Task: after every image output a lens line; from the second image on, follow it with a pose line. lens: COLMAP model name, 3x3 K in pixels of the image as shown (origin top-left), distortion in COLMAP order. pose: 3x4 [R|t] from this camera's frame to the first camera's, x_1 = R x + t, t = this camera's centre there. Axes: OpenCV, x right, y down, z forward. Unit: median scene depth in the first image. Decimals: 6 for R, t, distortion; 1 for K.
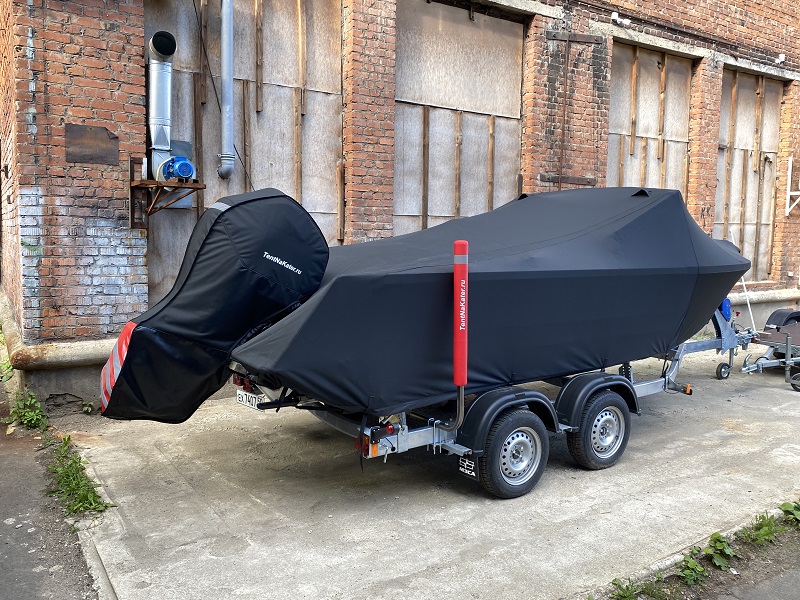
lens RADIAL K [[651.6, 0, 395.3], [0, 651.6, 299.5], [0, 0, 1]] dist [0.018065, -0.017309]
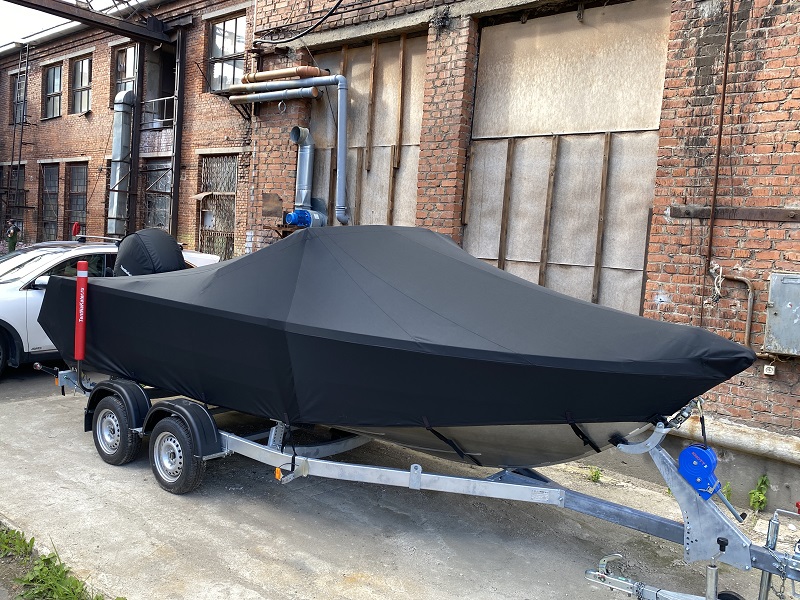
lens RADIAL K [[651.6, 0, 394.1], [0, 651.6, 298.1], [0, 0, 1]] dist [0.018065, -0.017309]
pose [[0.296360, 0.087967, -0.951017, 0.930047], [-0.162430, 0.985885, 0.040575, -0.098016], [0.941163, 0.142449, 0.306466, 0.650848]]
